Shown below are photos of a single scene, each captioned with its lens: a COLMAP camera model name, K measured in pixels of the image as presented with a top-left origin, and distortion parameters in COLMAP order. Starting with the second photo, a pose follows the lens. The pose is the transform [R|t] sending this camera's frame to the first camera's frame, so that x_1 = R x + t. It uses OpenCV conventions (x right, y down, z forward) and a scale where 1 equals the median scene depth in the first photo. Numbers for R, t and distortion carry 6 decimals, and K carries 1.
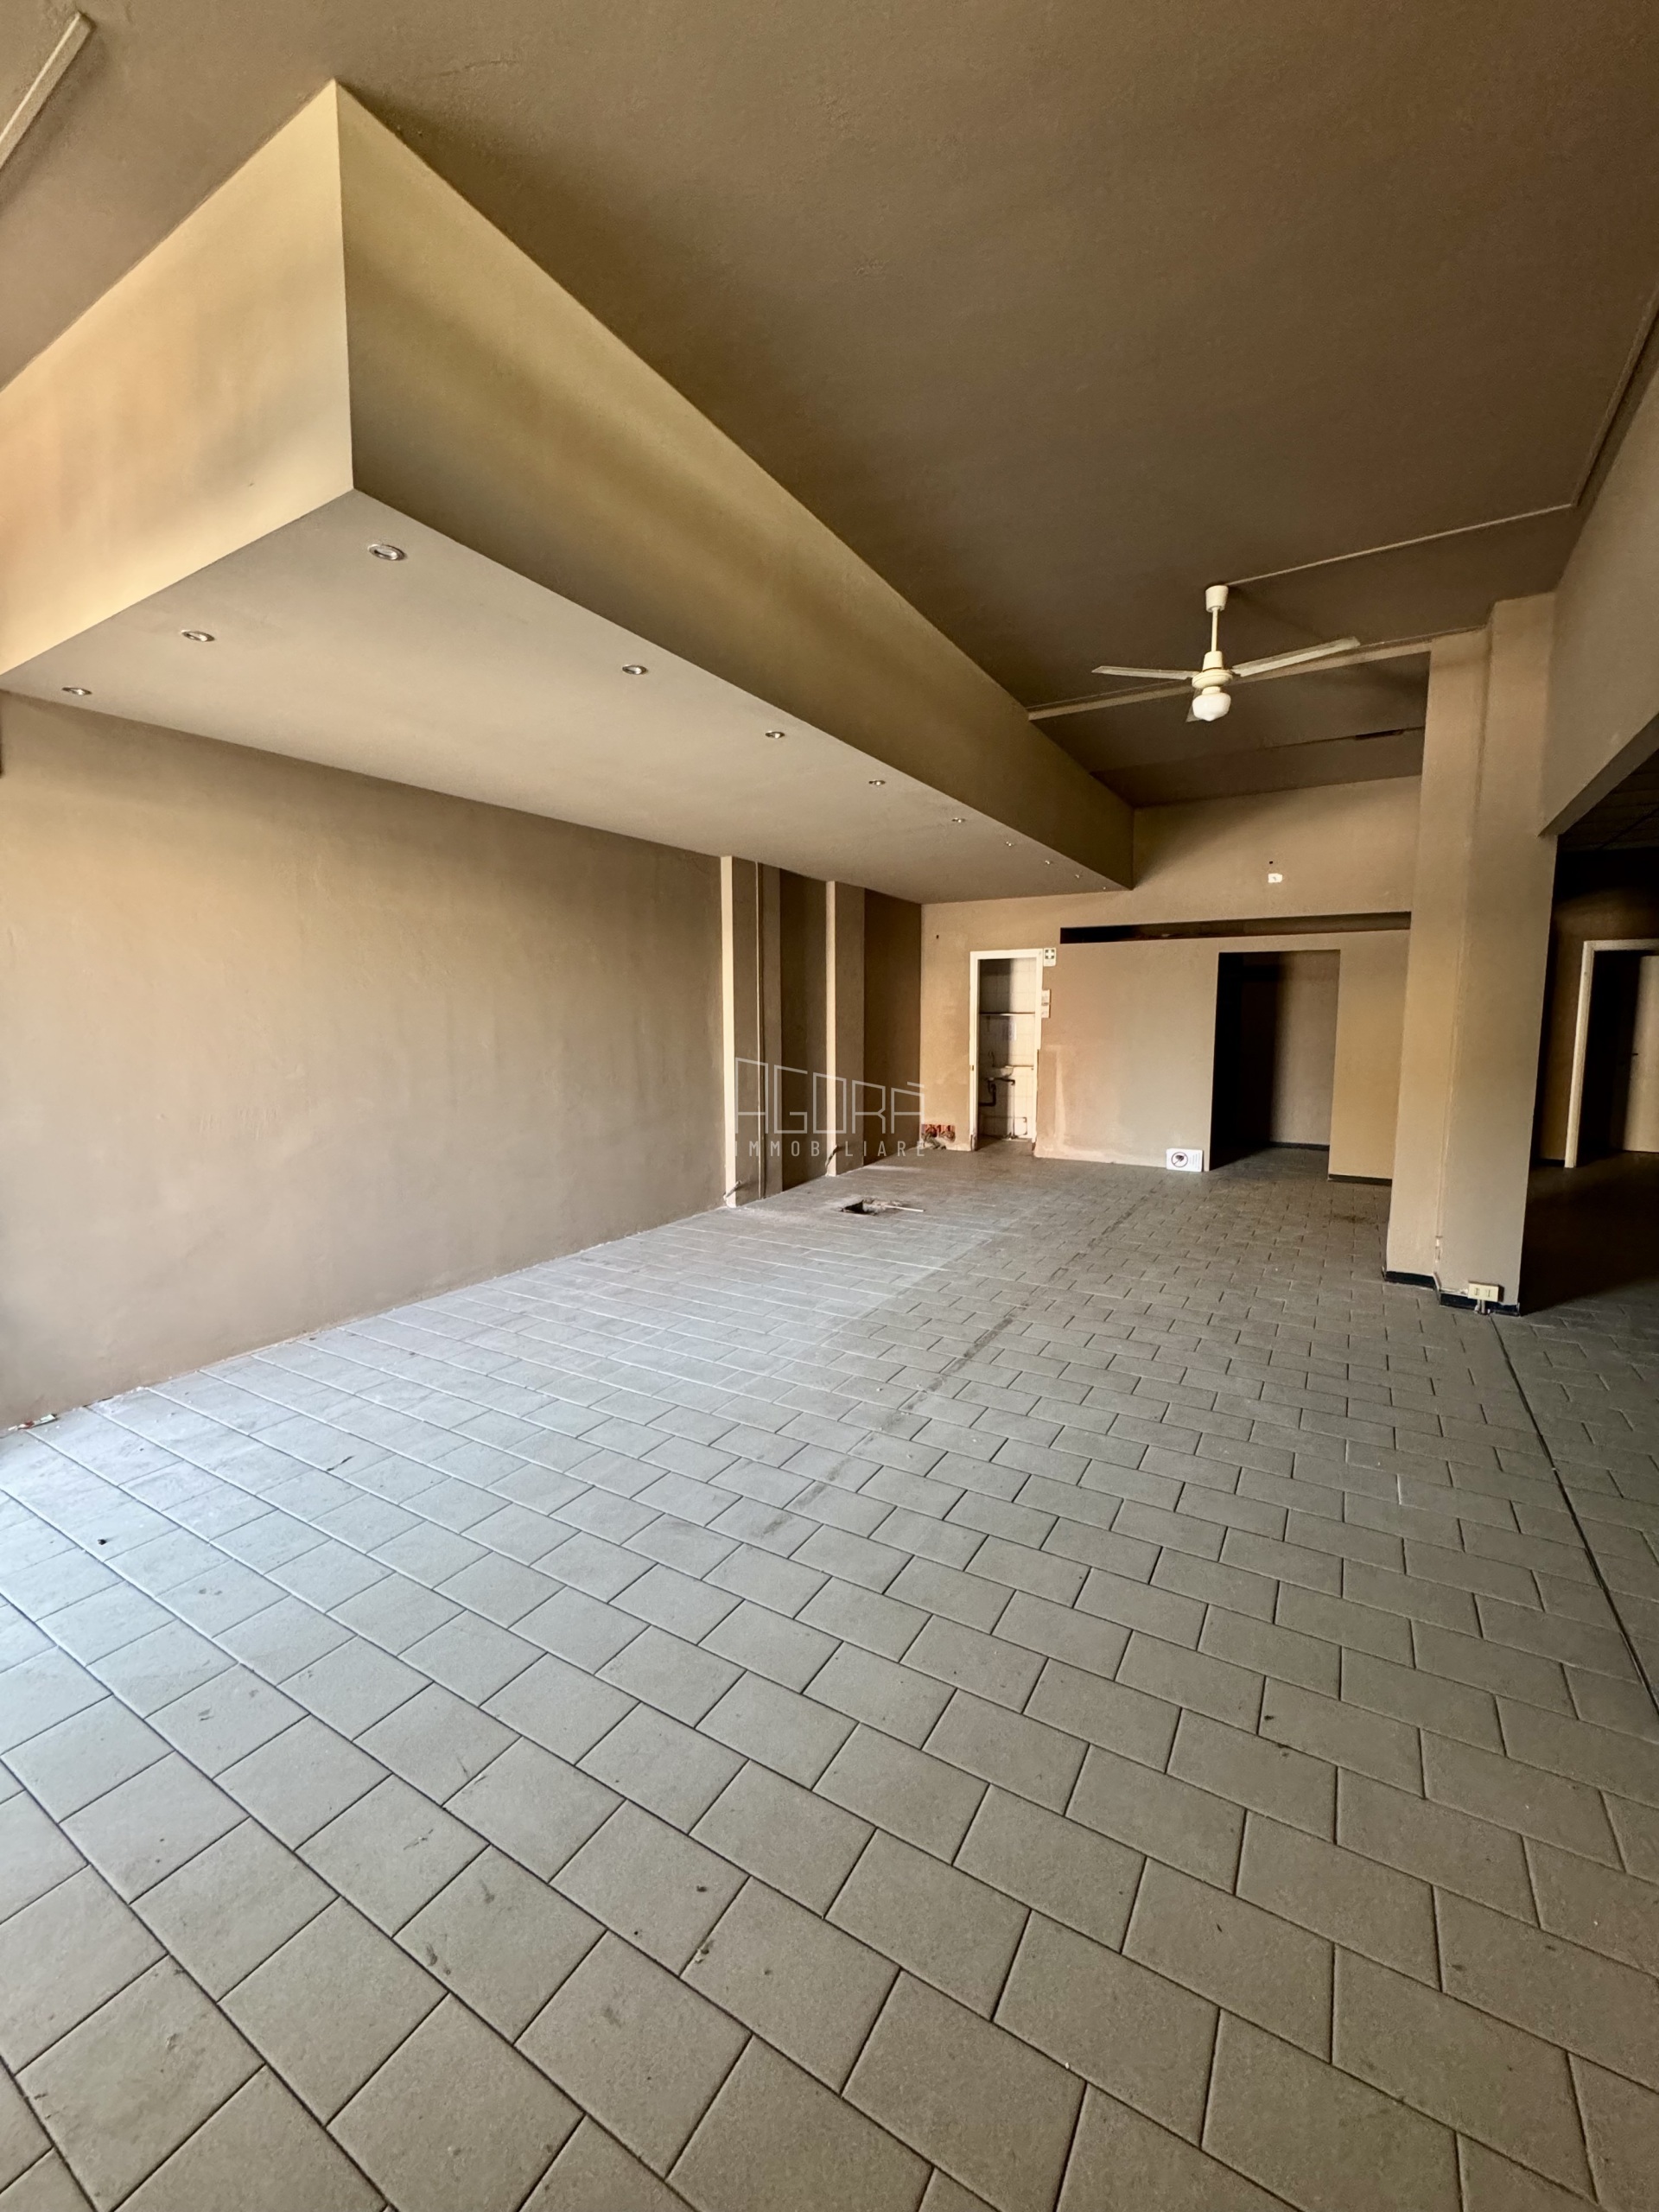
lens RADIAL K [[883.5, 0, 829.5], [0, 883.5, 1102.4], [0, 0, 1]] dist [-0.003782, 0.000391]
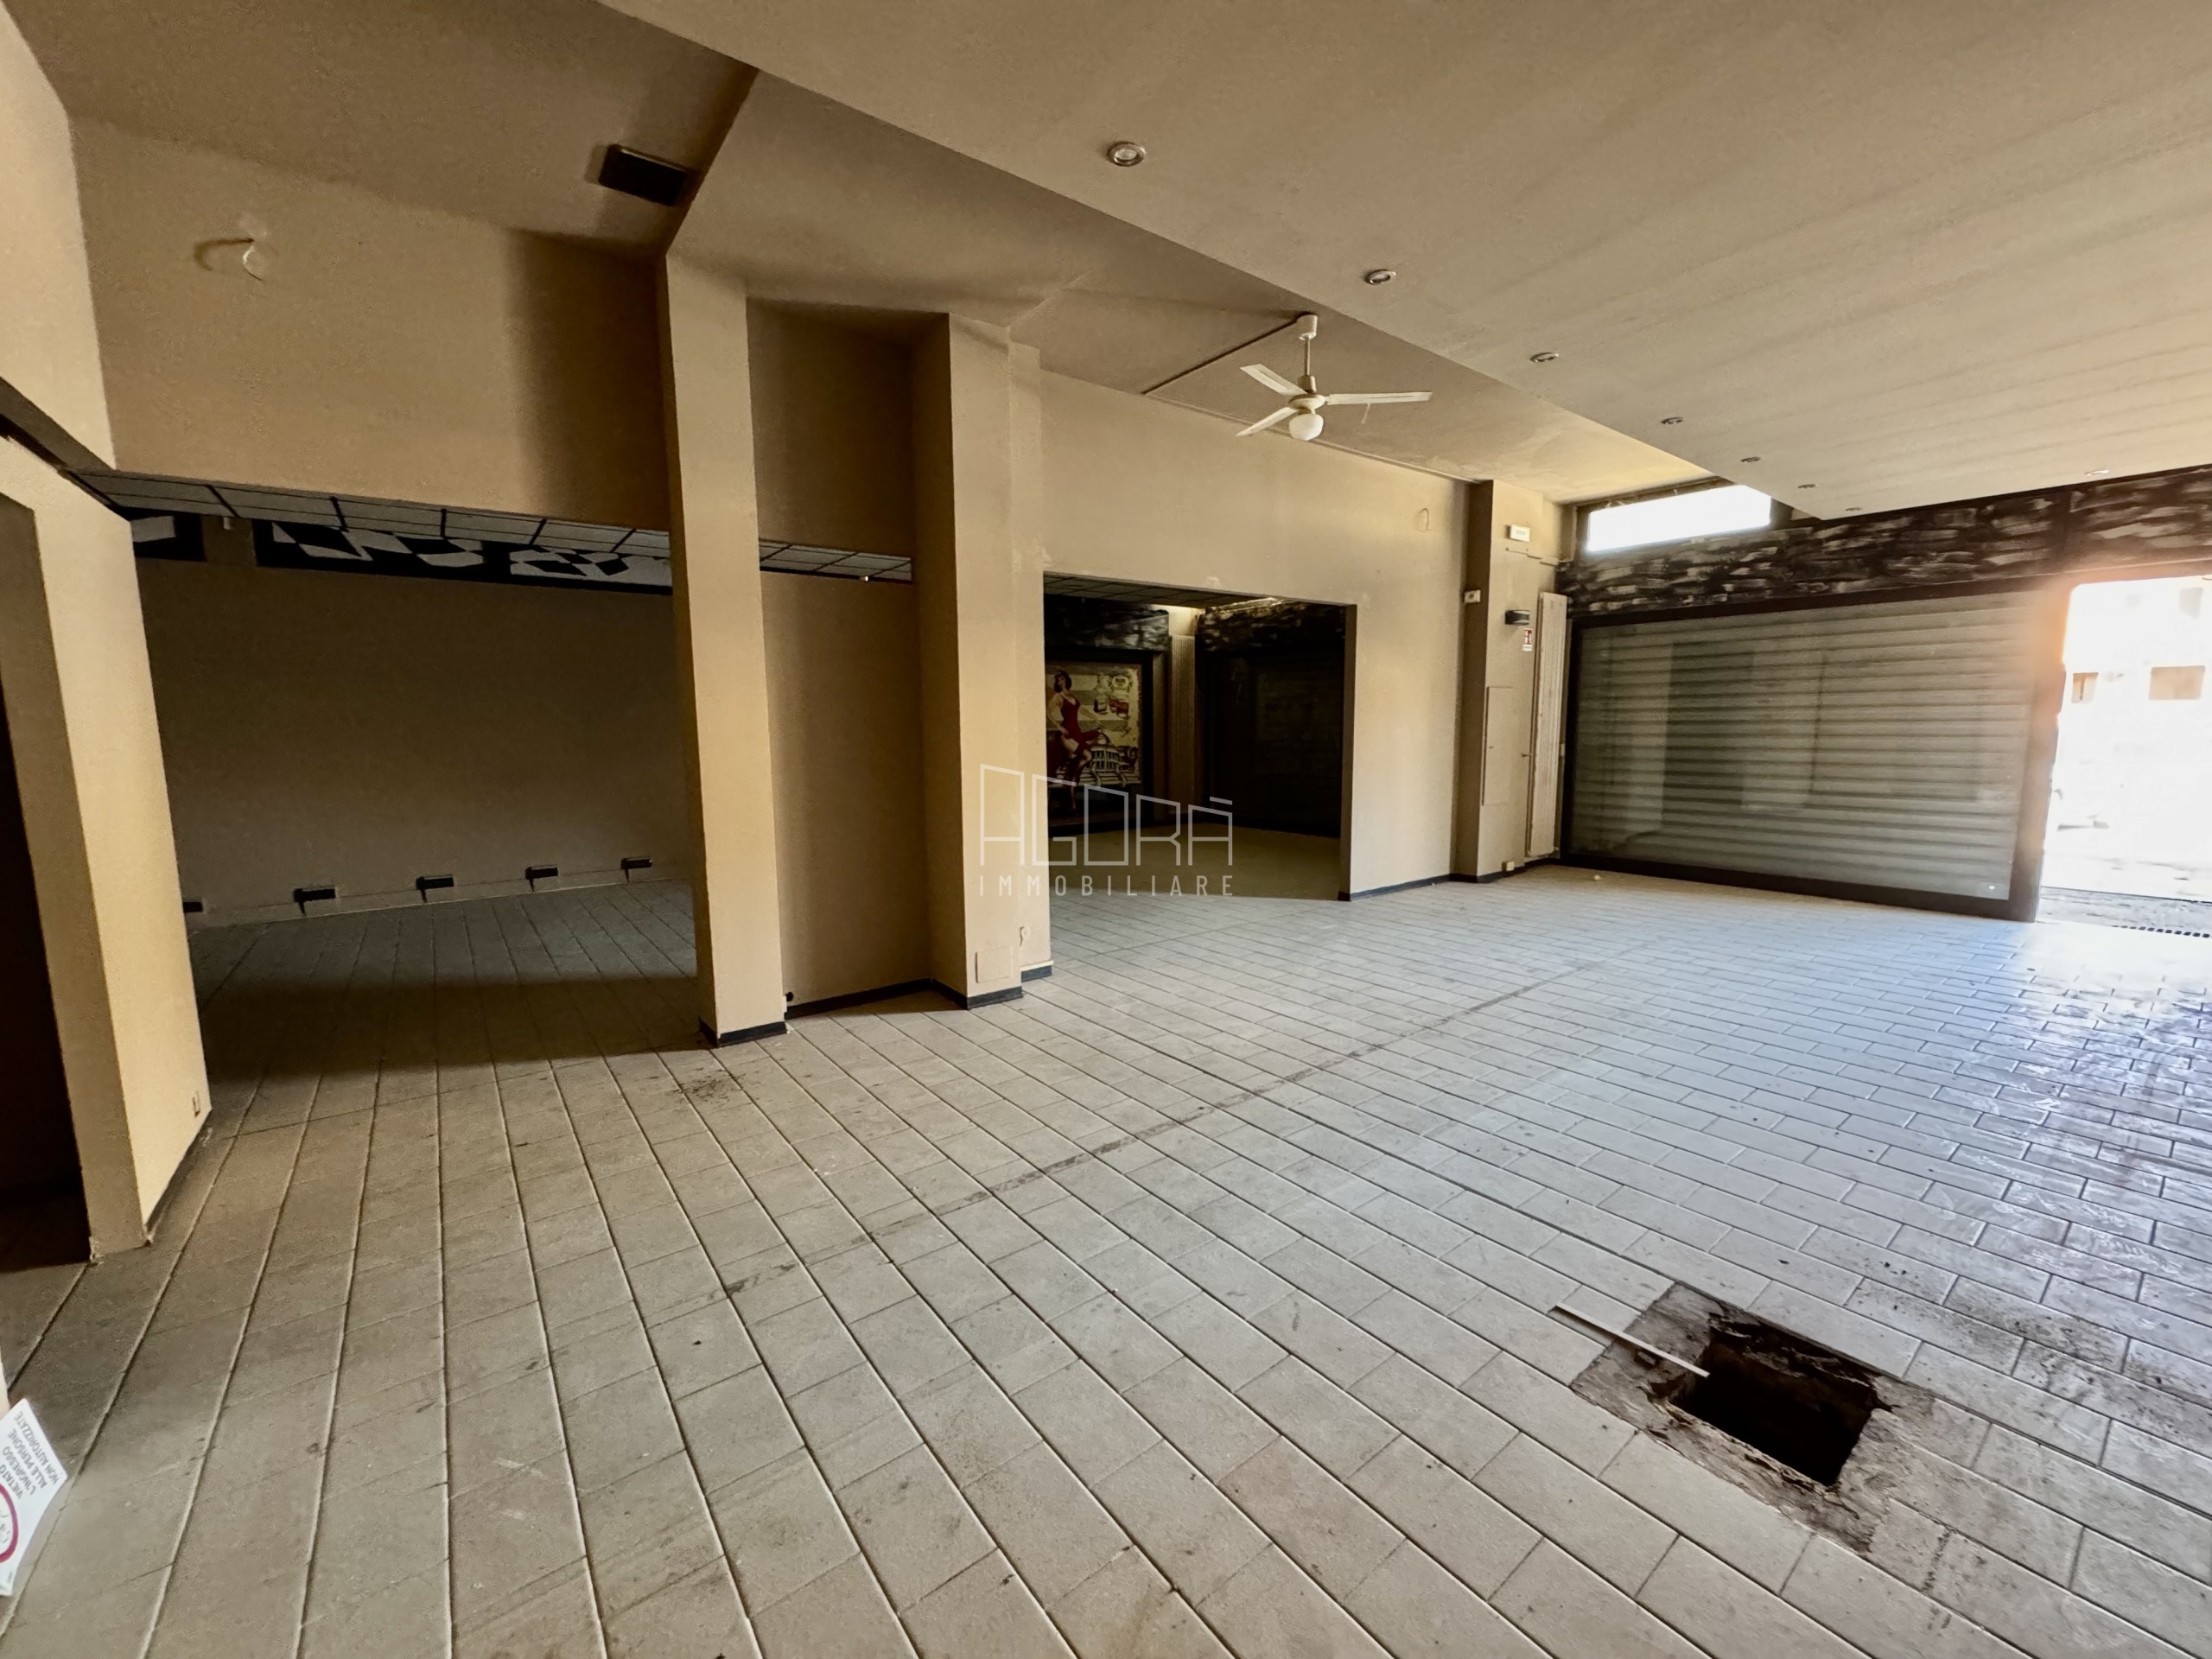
lens RADIAL K [[883.5, 0, 1106.0], [0, 883.5, 829.5], [0, 0, 1]] dist [-0.003782, 0.000391]
pose [[-0.927908, -0.034151, 0.371242, 0.182150], [0.050692, 0.974989, 0.216394, -0.162448], [-0.369347, 0.219613, -0.902969, 1.648846]]
